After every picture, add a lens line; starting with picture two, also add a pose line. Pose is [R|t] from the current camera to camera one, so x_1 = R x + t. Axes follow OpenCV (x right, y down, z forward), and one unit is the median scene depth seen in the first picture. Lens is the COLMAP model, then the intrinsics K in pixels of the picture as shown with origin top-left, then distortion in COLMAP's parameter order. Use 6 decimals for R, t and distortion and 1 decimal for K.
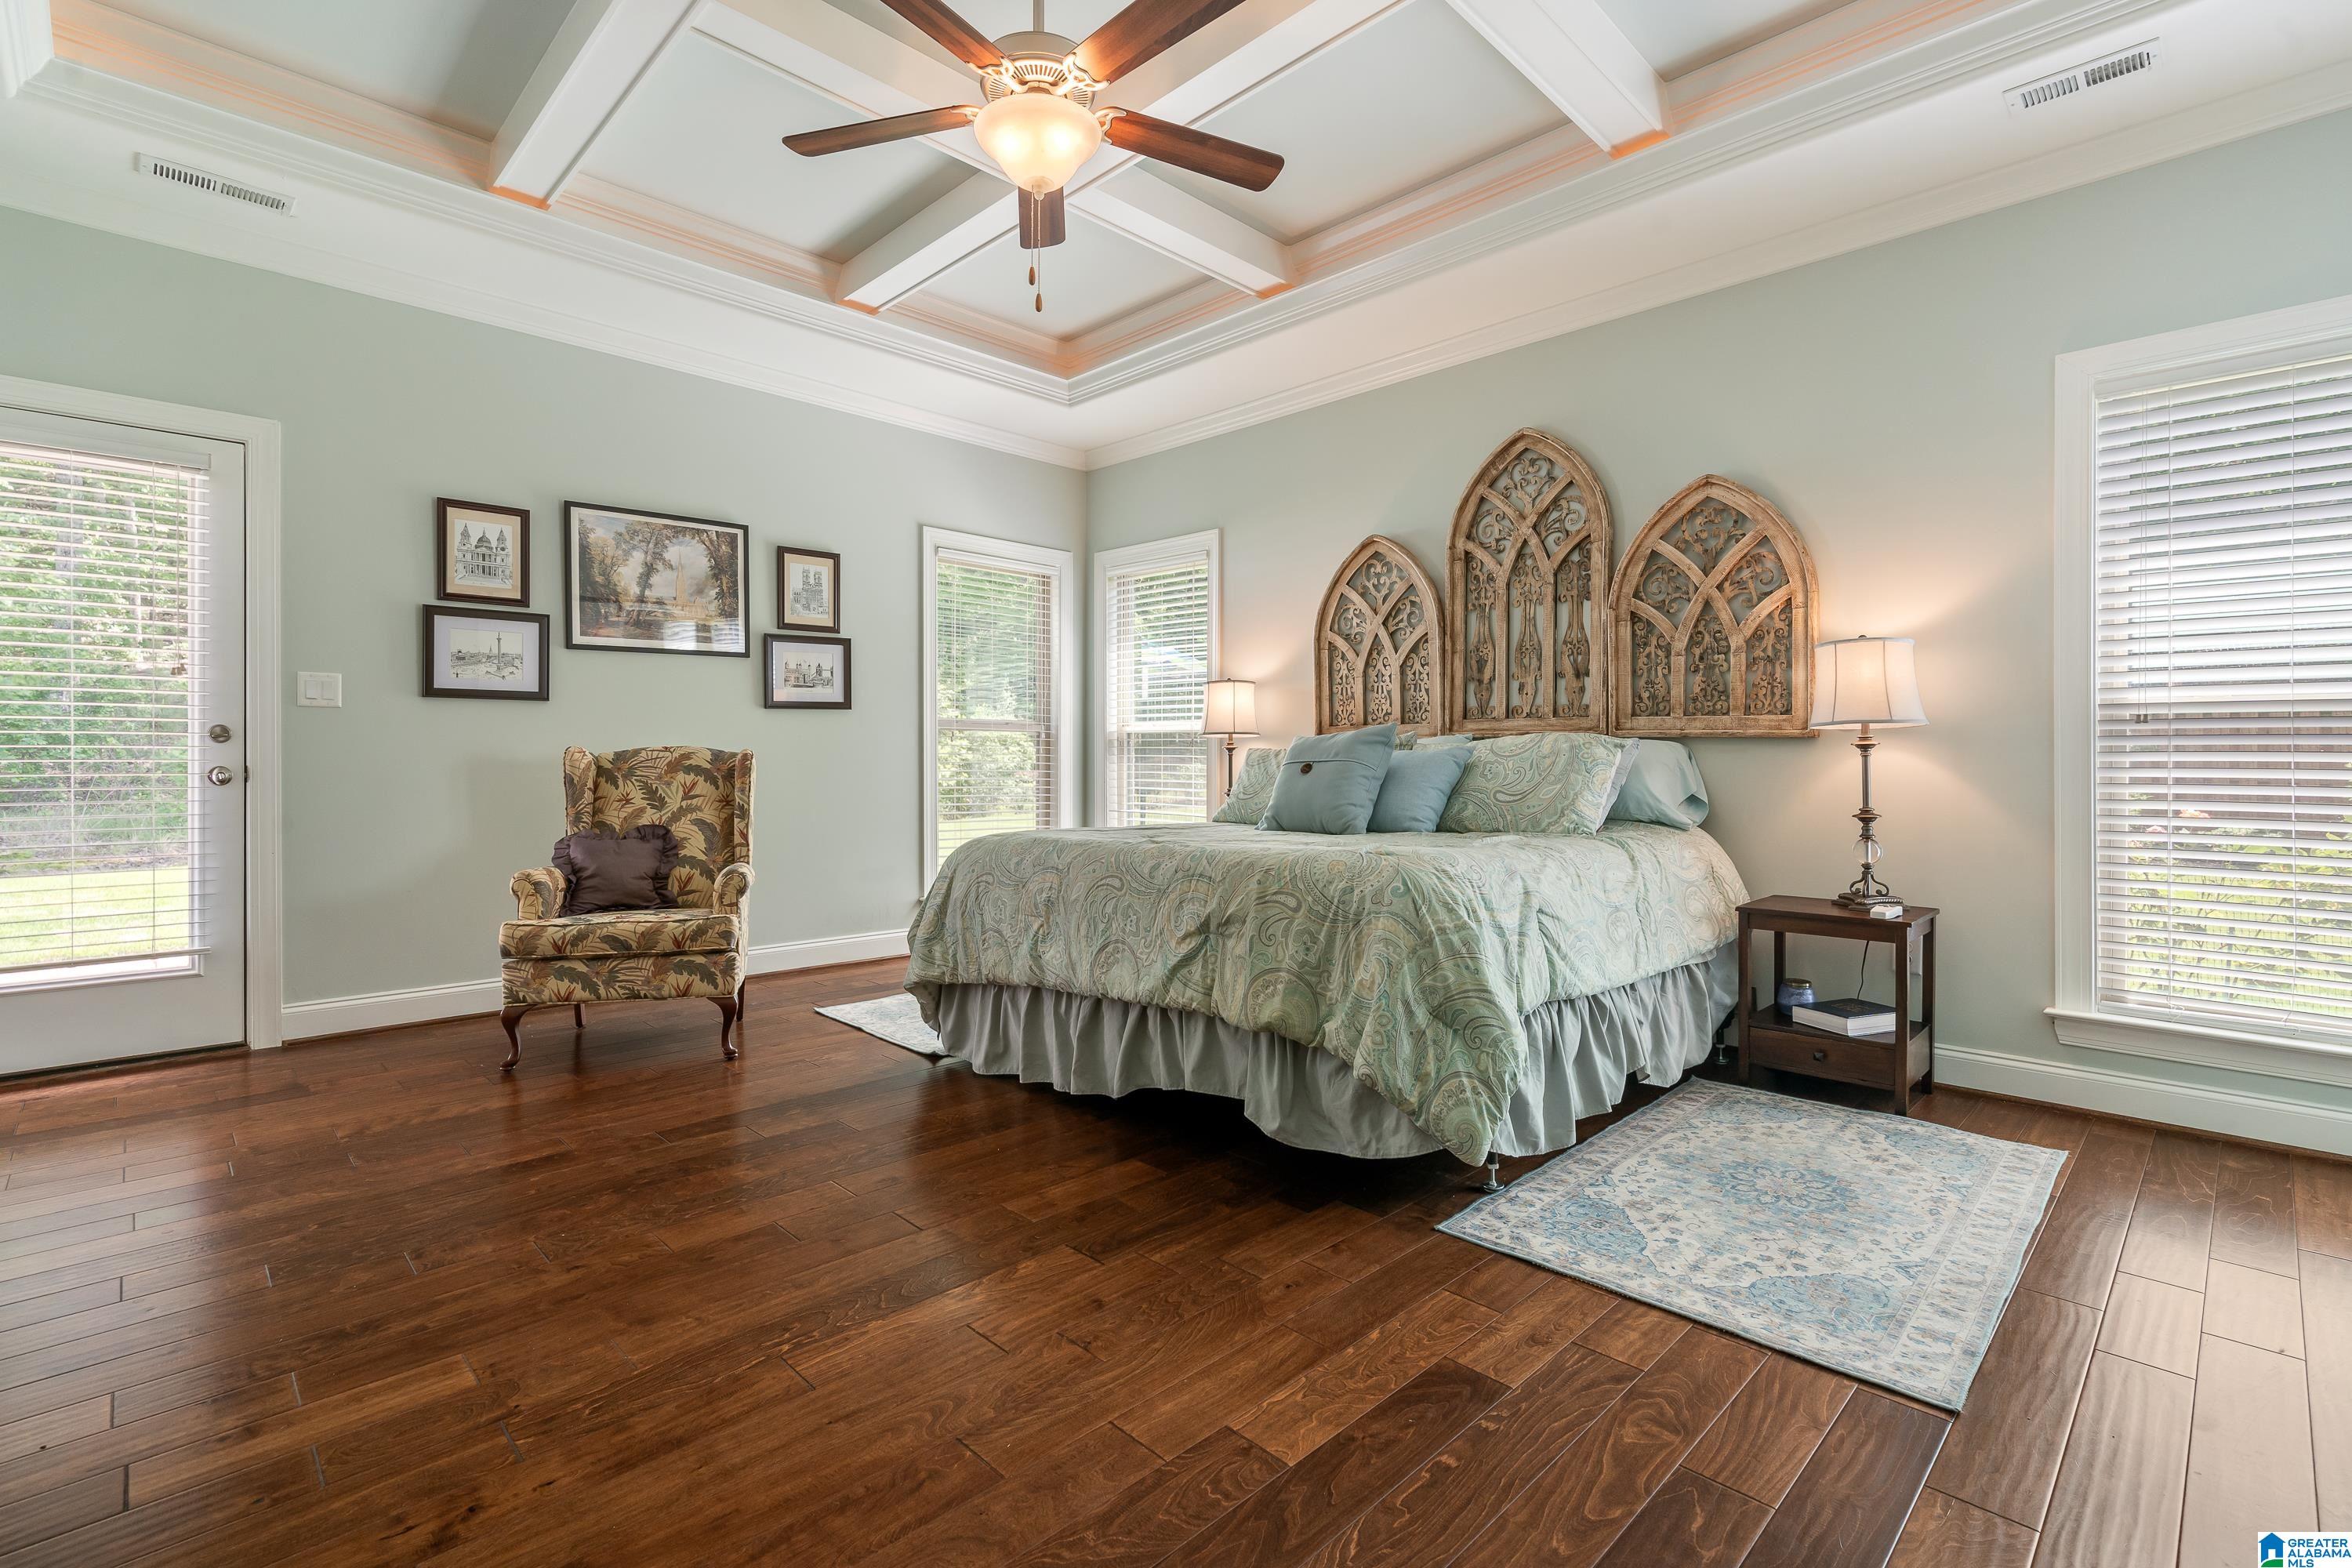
lens RADIAL K [[1078.2, 0, 1175.8], [0, 1078.2, 767.5], [0, 0, 1]] dist [-0.008666, 0.005163]
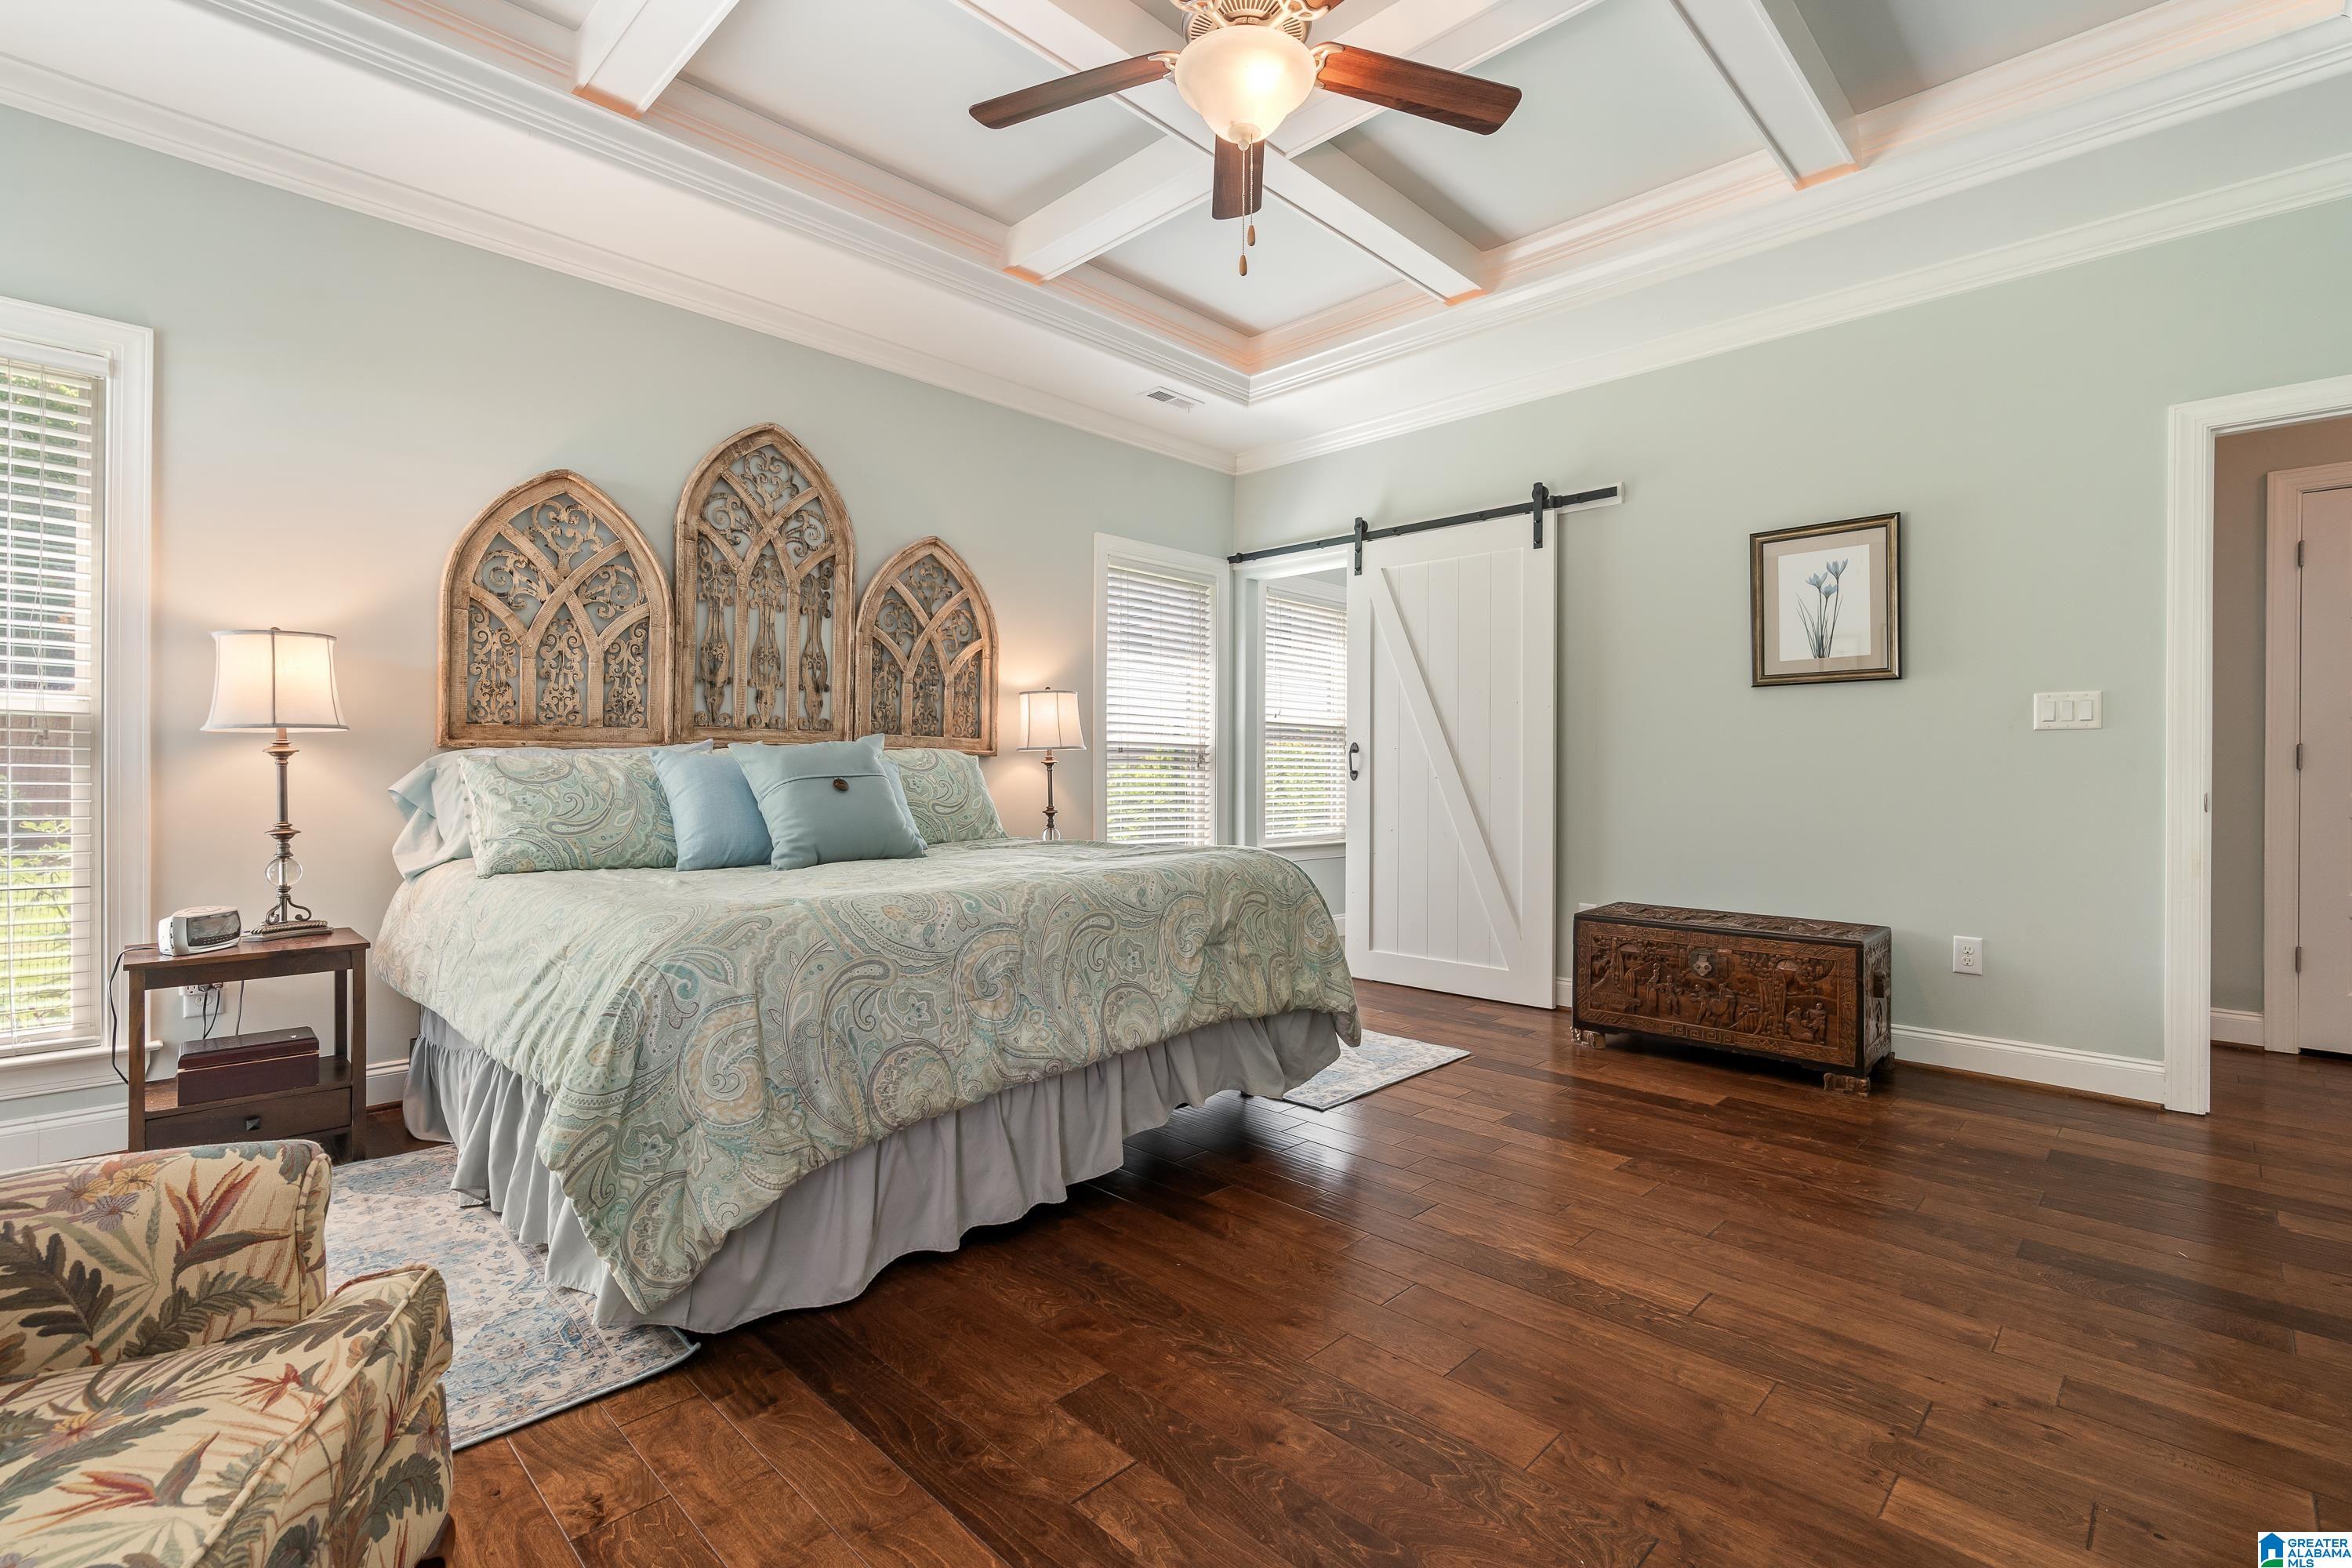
lens RADIAL K [[1078.2, 0, 1174.8], [0, 1078.2, 777.2], [0, 0, 1]] dist [-0.008666, 0.005163]
pose [[-0.025365, -0.005452, 0.999663, -0.684968], [0.003437, 0.999979, 0.005541, -0.008168], [-0.999672, 0.003576, -0.025346, 0.728238]]
